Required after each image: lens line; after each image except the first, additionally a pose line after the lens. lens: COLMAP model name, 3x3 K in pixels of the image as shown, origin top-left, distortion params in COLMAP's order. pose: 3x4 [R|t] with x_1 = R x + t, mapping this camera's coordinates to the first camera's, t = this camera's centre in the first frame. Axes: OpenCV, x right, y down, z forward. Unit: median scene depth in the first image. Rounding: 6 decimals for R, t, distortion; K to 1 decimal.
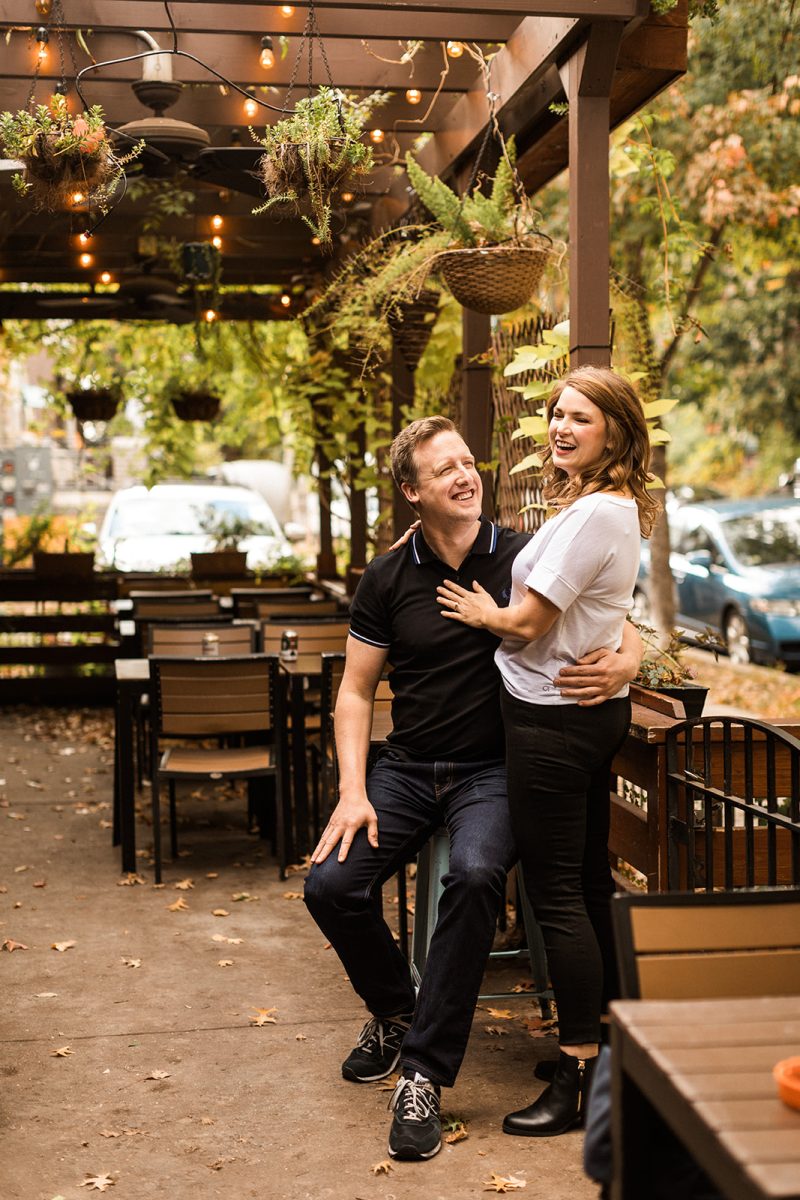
lens RADIAL K [[2341.8, 0, 423.5], [0, 2341.8, 498.5], [0, 0, 1]] dist [0.263834, -0.042215]
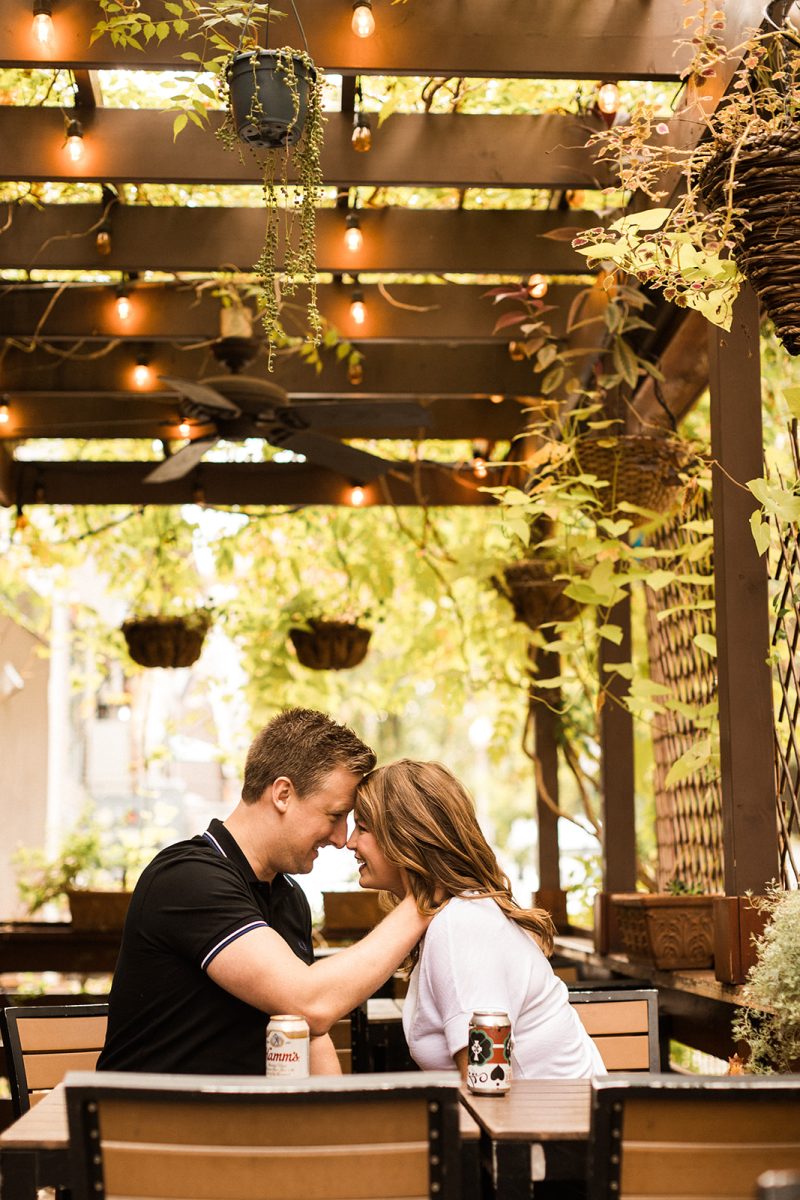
lens RADIAL K [[2067.3, 0, 400.5], [0, 2067.3, 600.4], [0, 0, 1]] dist [0.024714, -0.057353]
pose [[0.995315, -0.009263, -0.096239, -0.028400], [-0.005518, 0.988336, -0.152189, 0.030623], [0.096526, 0.152007, 0.983655, 0.485016]]
